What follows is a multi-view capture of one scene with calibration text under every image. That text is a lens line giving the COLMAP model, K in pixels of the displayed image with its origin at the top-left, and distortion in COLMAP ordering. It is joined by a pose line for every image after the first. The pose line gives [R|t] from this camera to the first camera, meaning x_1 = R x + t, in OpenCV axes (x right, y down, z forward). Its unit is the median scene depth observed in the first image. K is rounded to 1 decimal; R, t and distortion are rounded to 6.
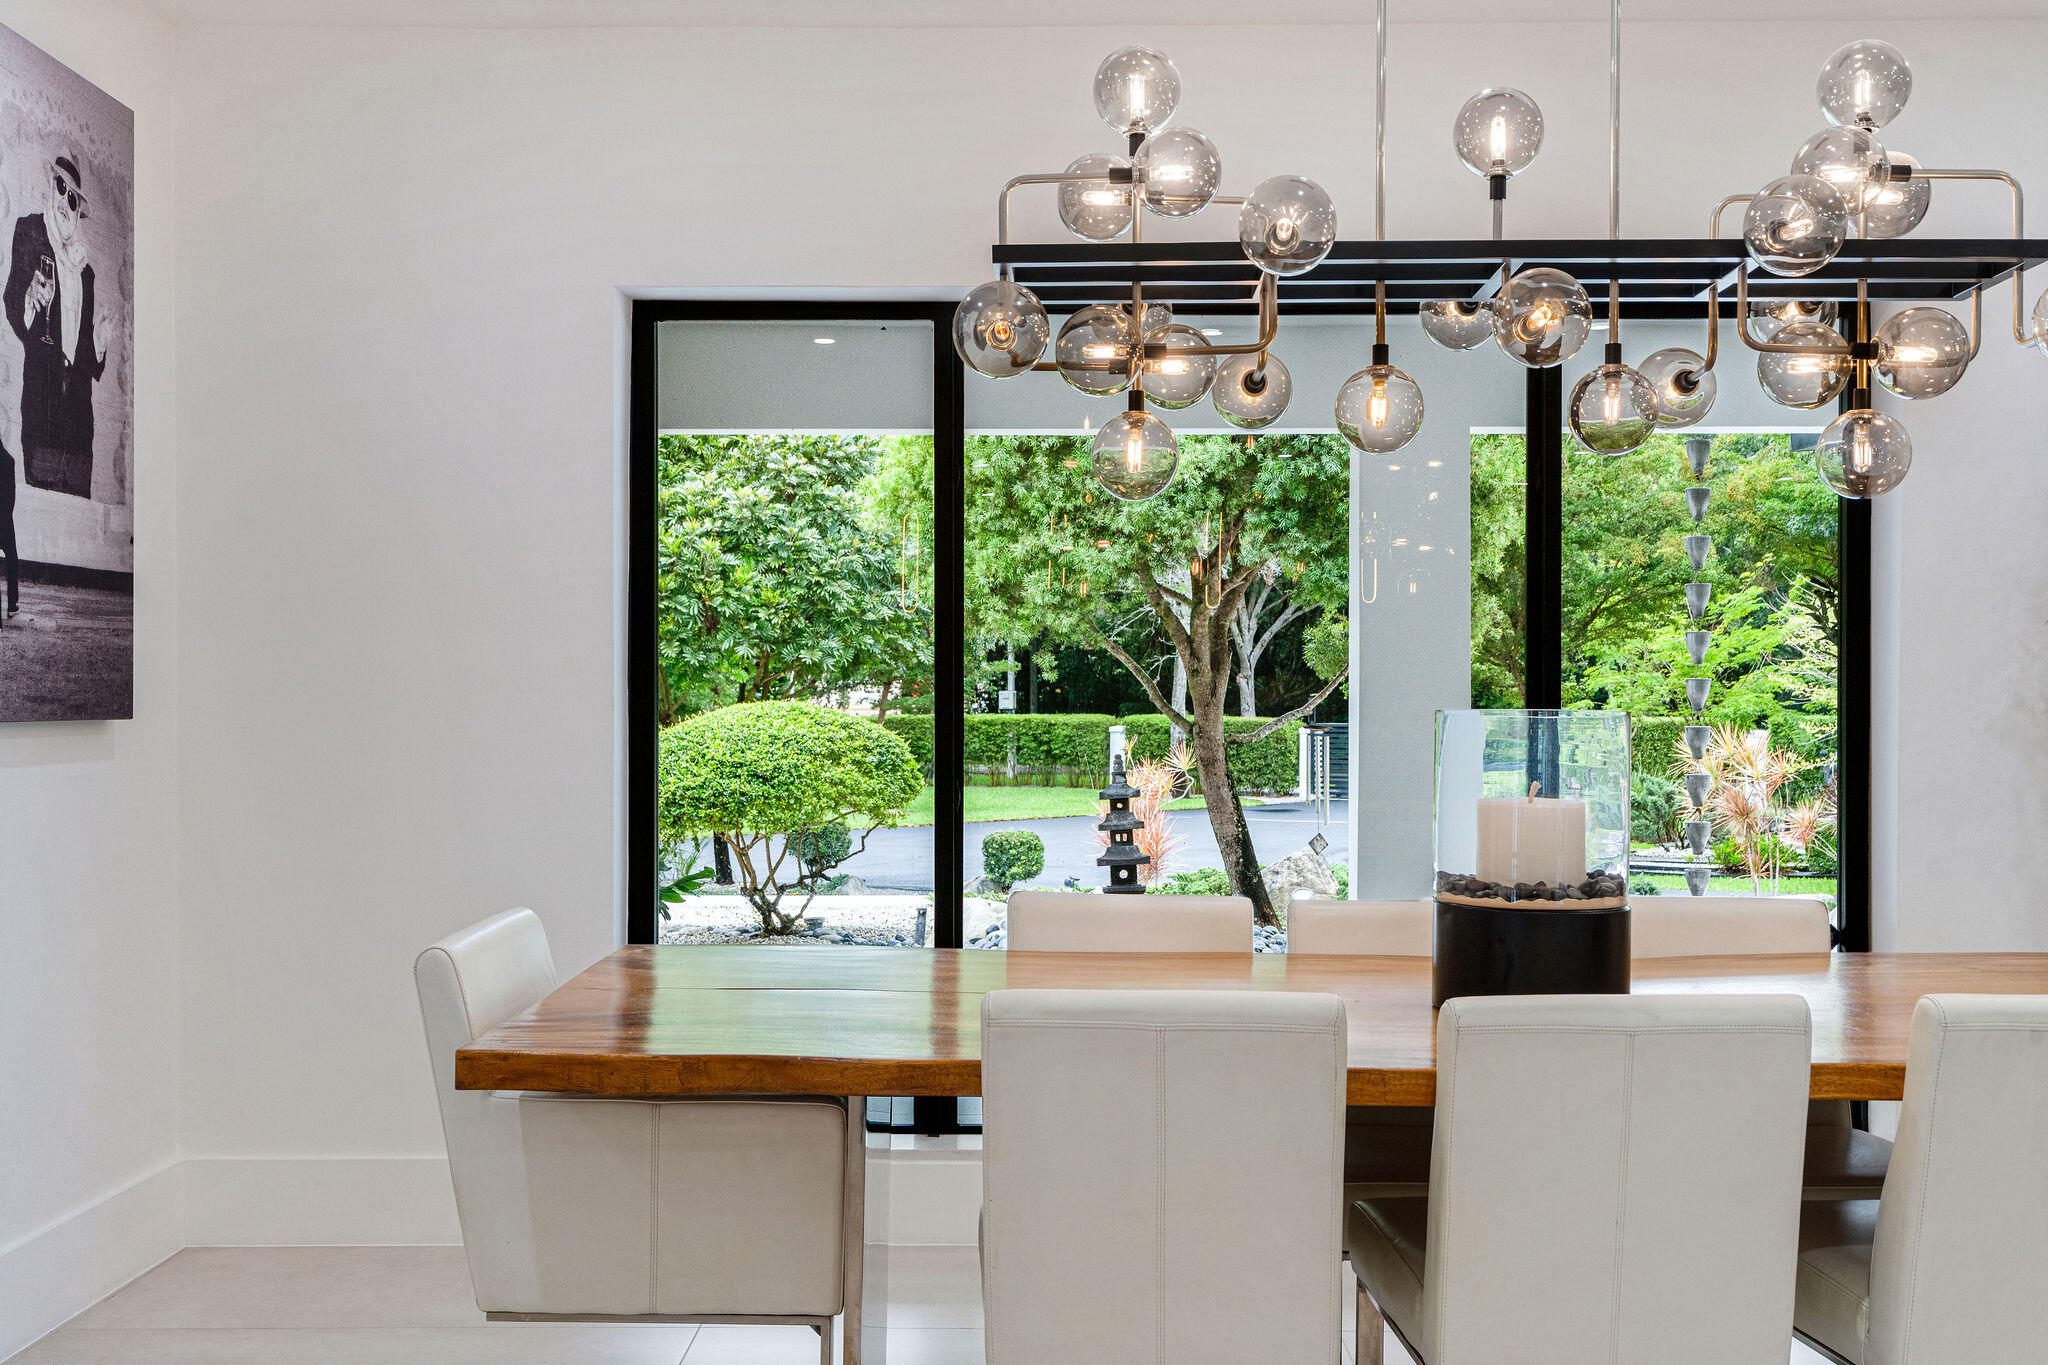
lens RADIAL K [[2040.0, 0, 1022.1], [0, 2040.0, 697.4], [0, 0, 1]] dist [0.027498, 0.000000]
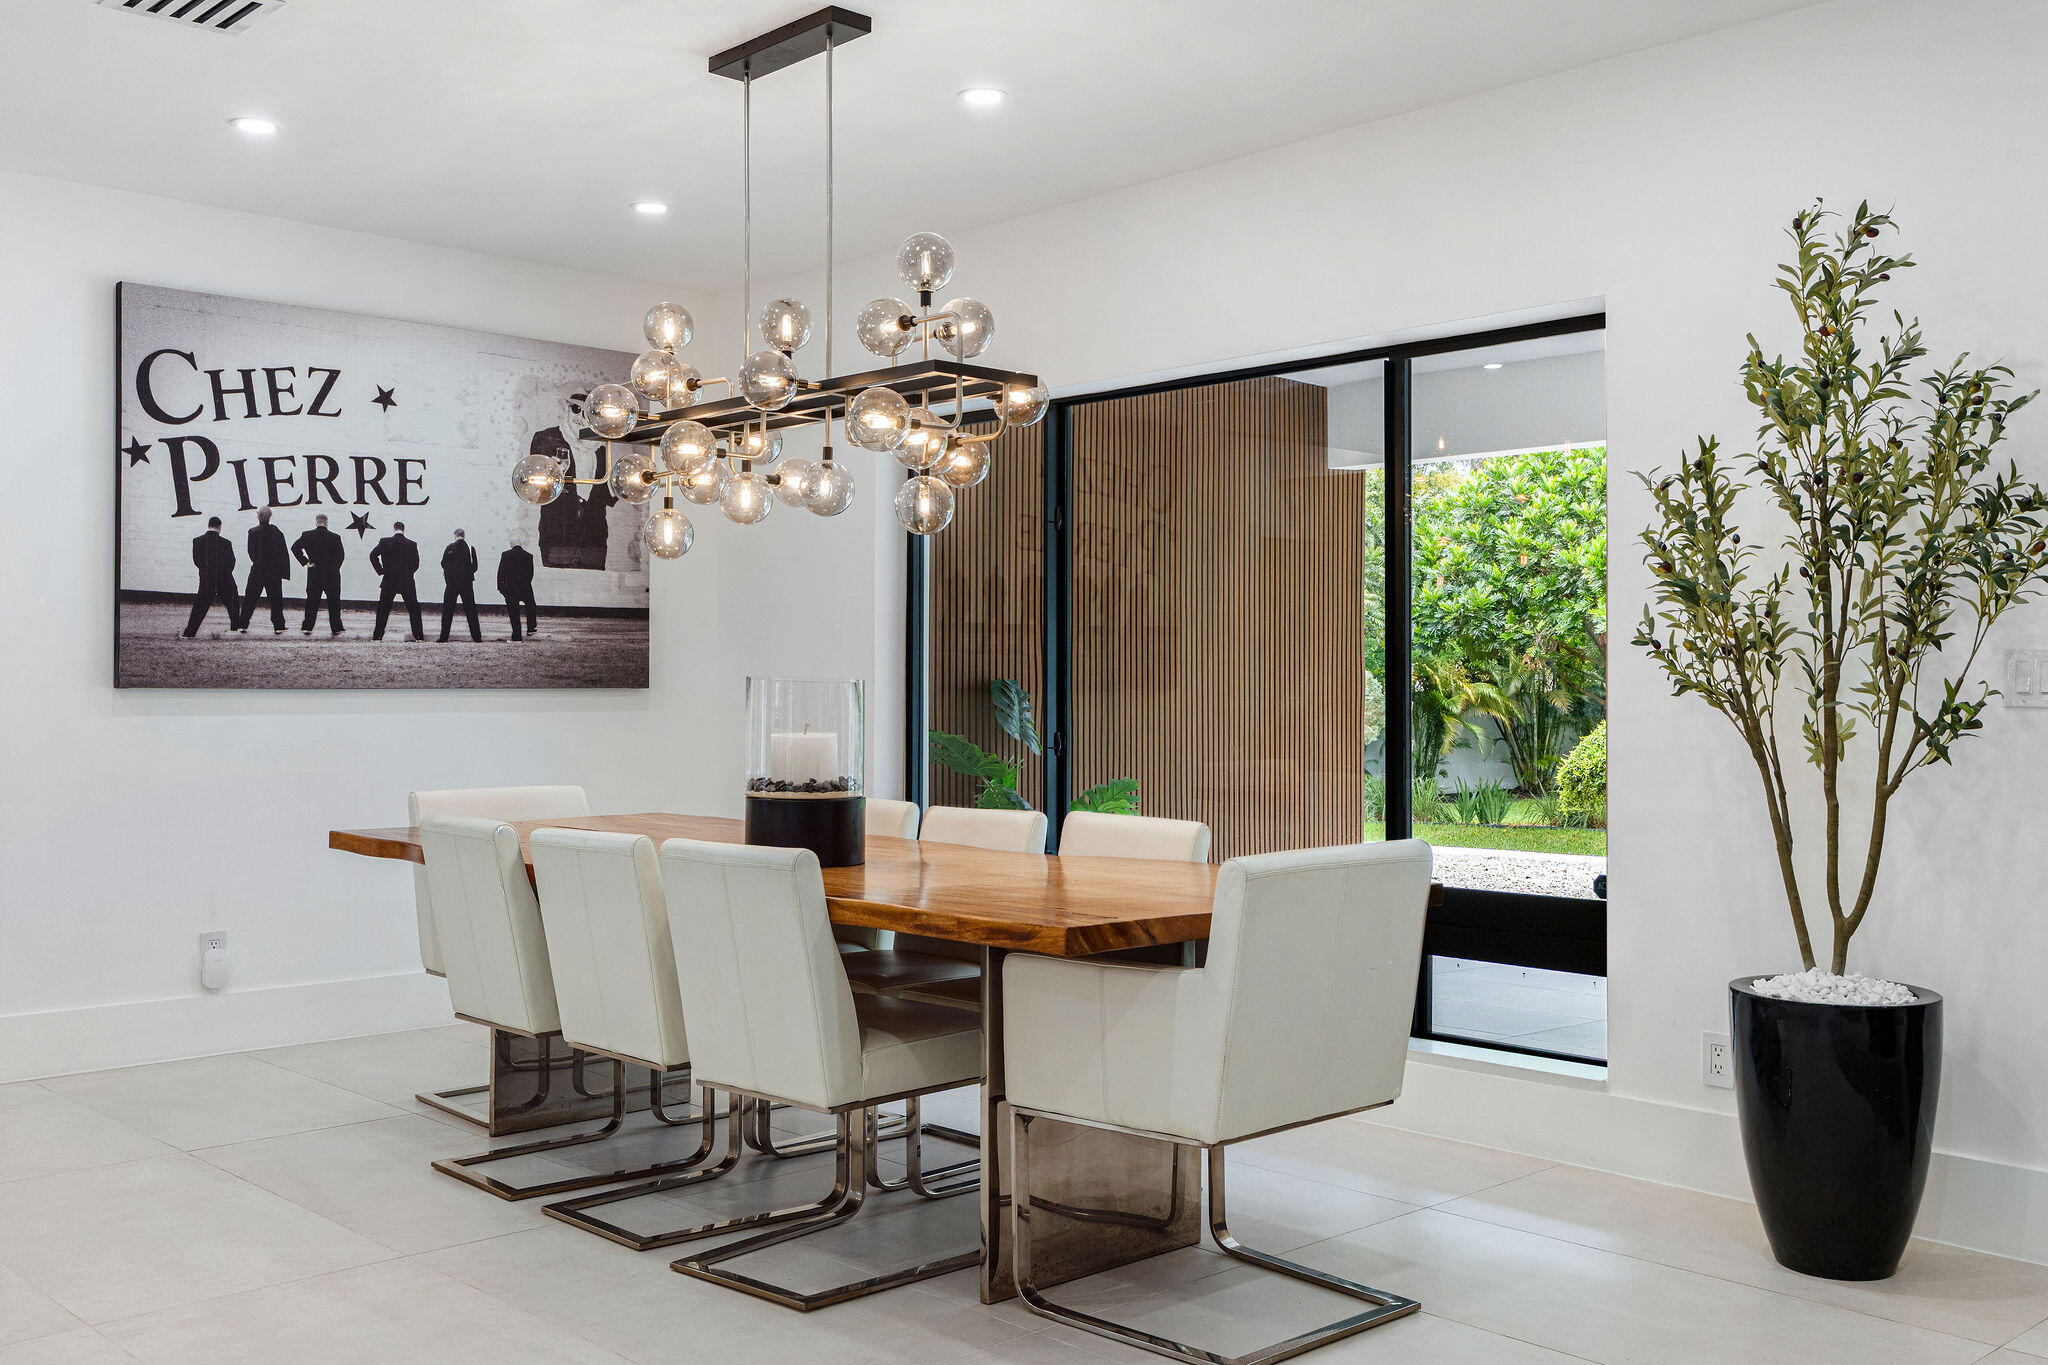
lens RADIAL K [[1929.8, 0, 1026.5], [0, 1929.8, 673.3], [0, 0, 1]] dist [0.005825, 0.000000]
pose [[0.686229, -0.006480, -0.727356, 1.054515], [0.000262, 0.999962, -0.008662, 0.012338], [0.727385, 0.005753, 0.686205, 0.067238]]
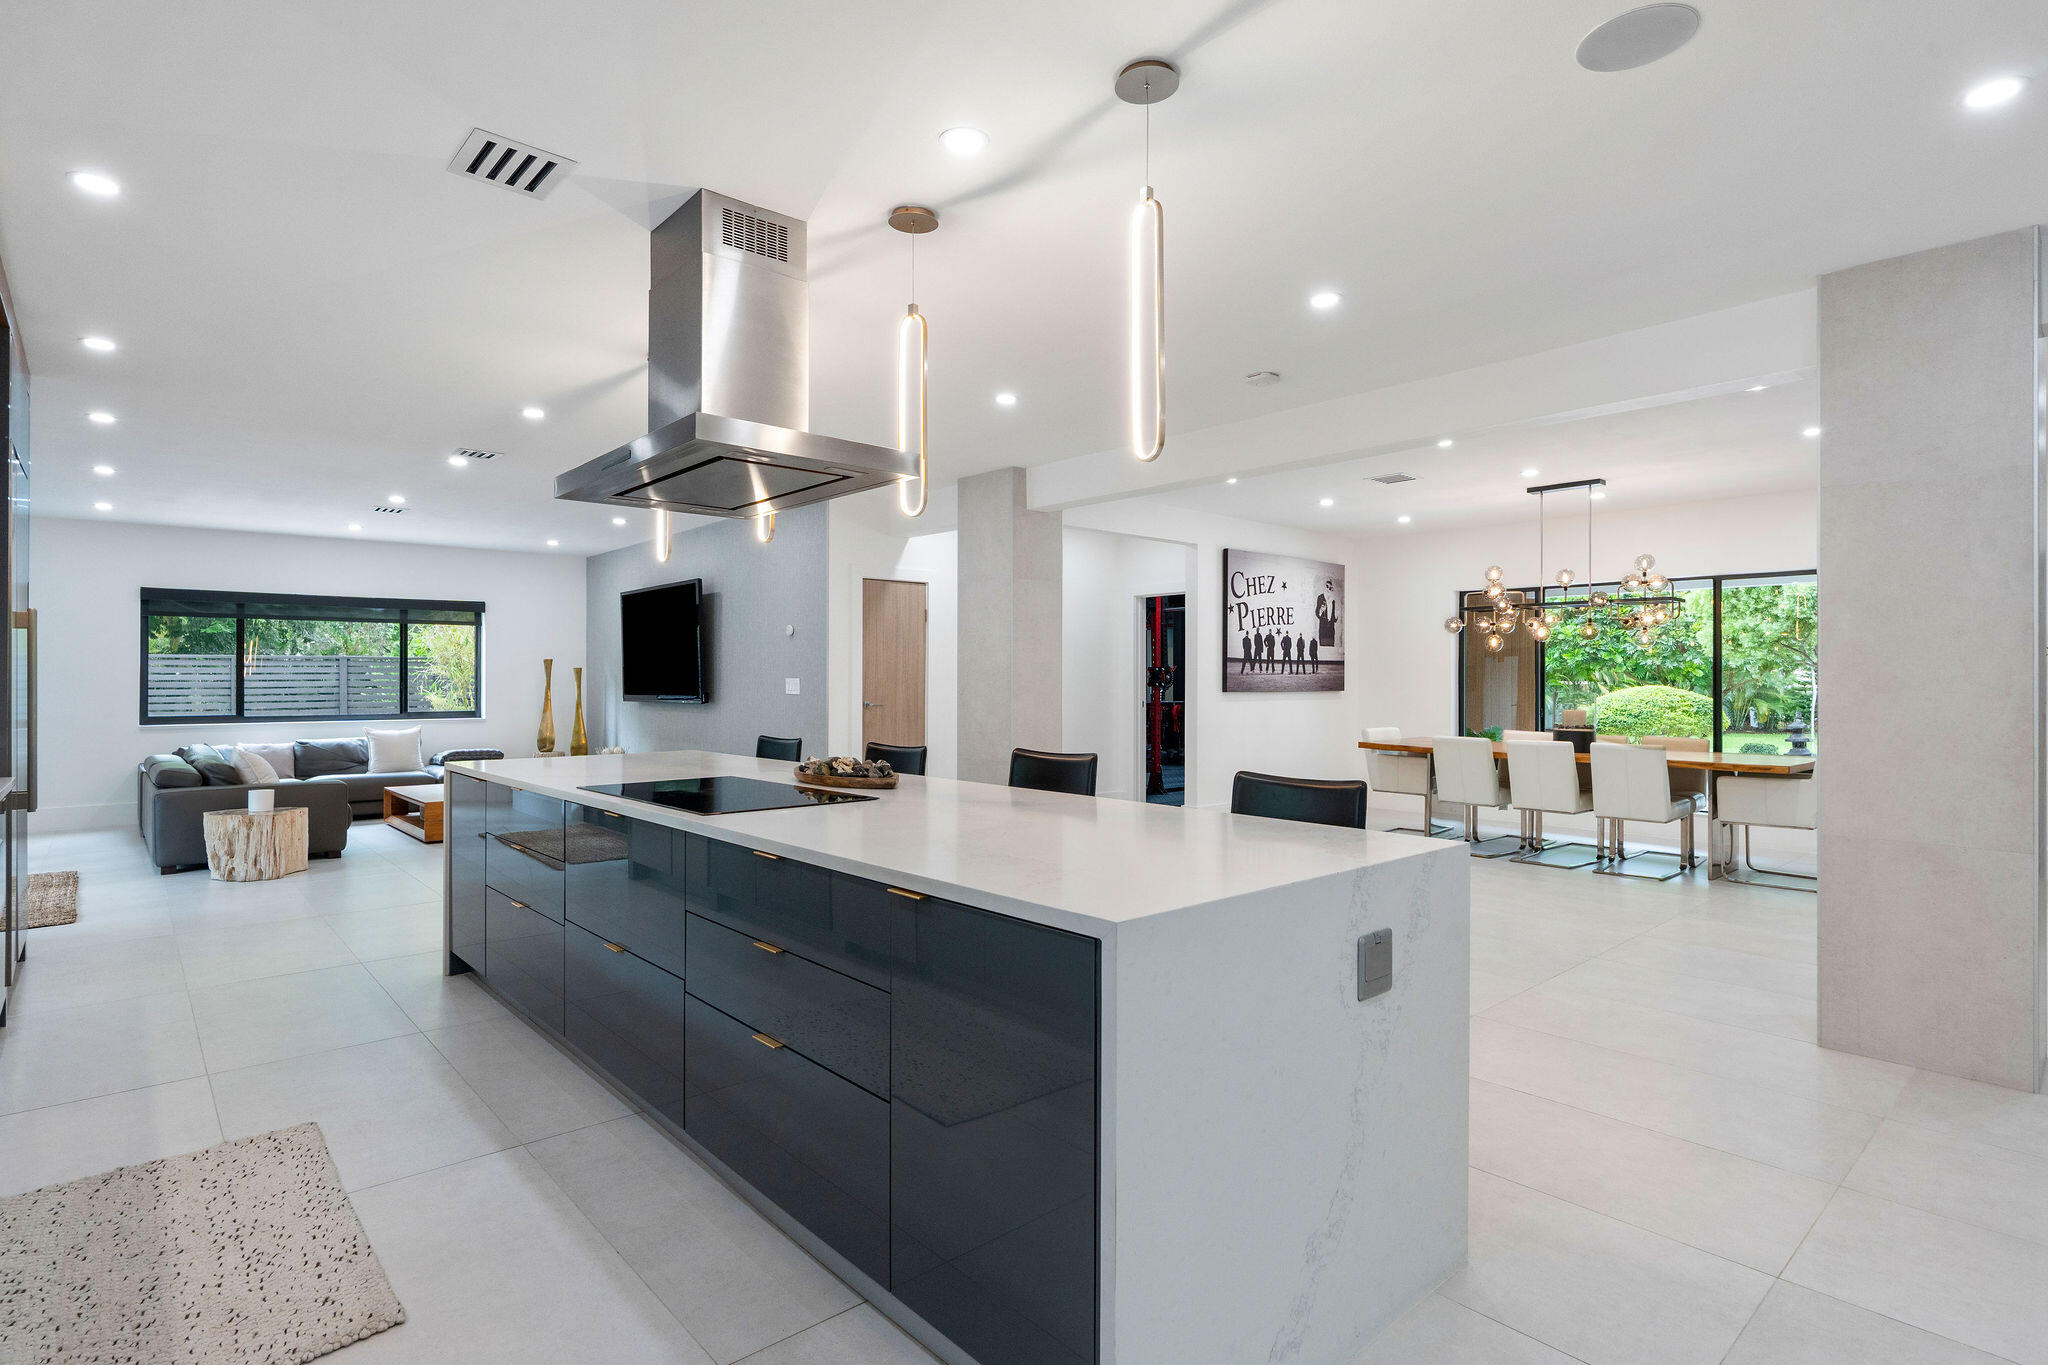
lens RADIAL K [[1036.4, 0, 1033.1], [0, 1036.4, 672.8], [0, 0, 1]] dist [0.016117, -0.003006]
pose [[0.679546, -0.004538, -0.733619, 0.867626], [-0.000041, 0.999981, -0.006224, -0.016815], [0.733633, 0.004259, 0.679533, -1.207549]]
